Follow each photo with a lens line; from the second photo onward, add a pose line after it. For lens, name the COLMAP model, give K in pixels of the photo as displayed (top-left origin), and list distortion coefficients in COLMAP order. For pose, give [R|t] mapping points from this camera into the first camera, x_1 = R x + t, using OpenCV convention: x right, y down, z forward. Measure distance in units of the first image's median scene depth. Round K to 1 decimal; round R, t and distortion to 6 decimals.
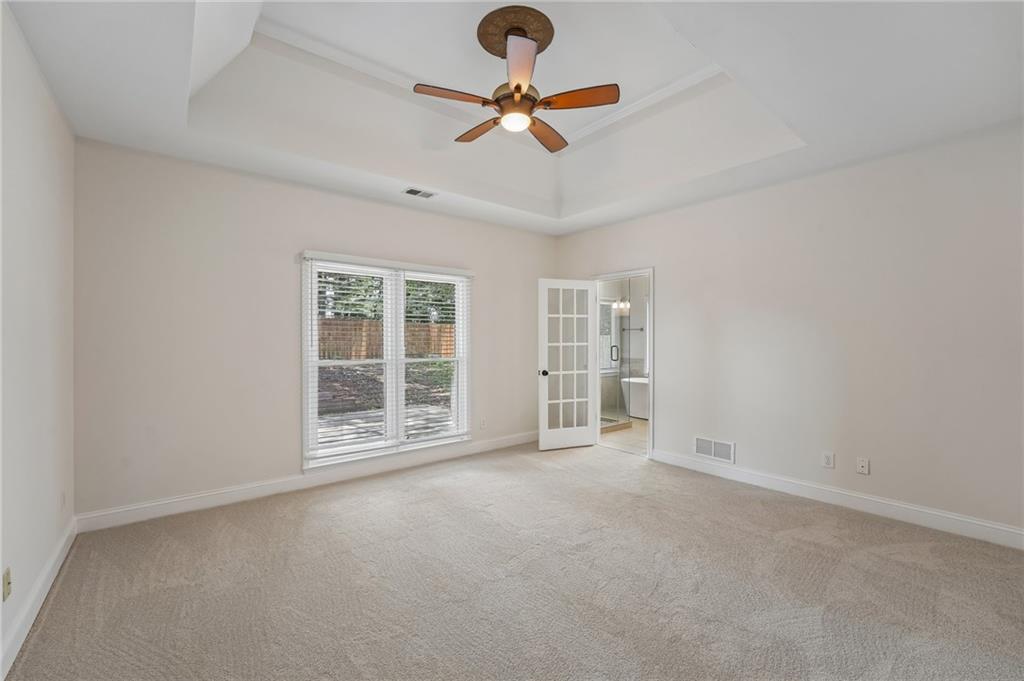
lens RADIAL K [[414.5, 0, 512.0], [0, 414.5, 340.5], [0, 0, 1]] dist [-0.021701, 0.003779]
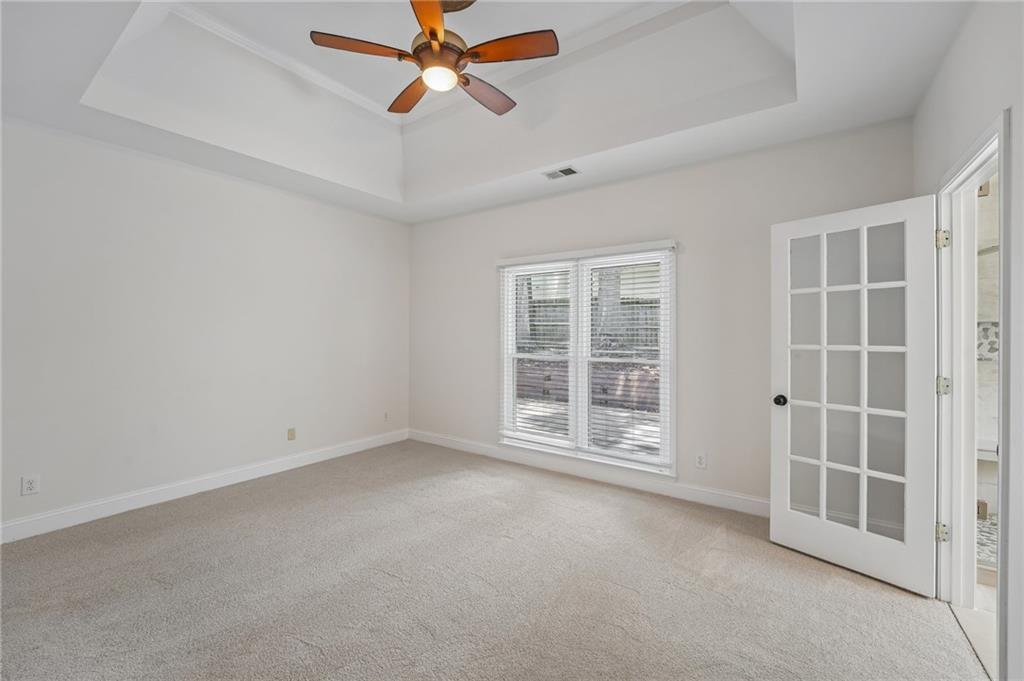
lens RADIAL K [[421.2, 0, 514.6], [0, 421.2, 332.9], [0, 0, 1]] dist [-0.020400, -0.000040]
pose [[0.272666, 0.001703, -0.962107, 0.525786], [-0.007420, 0.999972, -0.000333, -0.005556], [0.962080, 0.007230, 0.272671, 0.545891]]
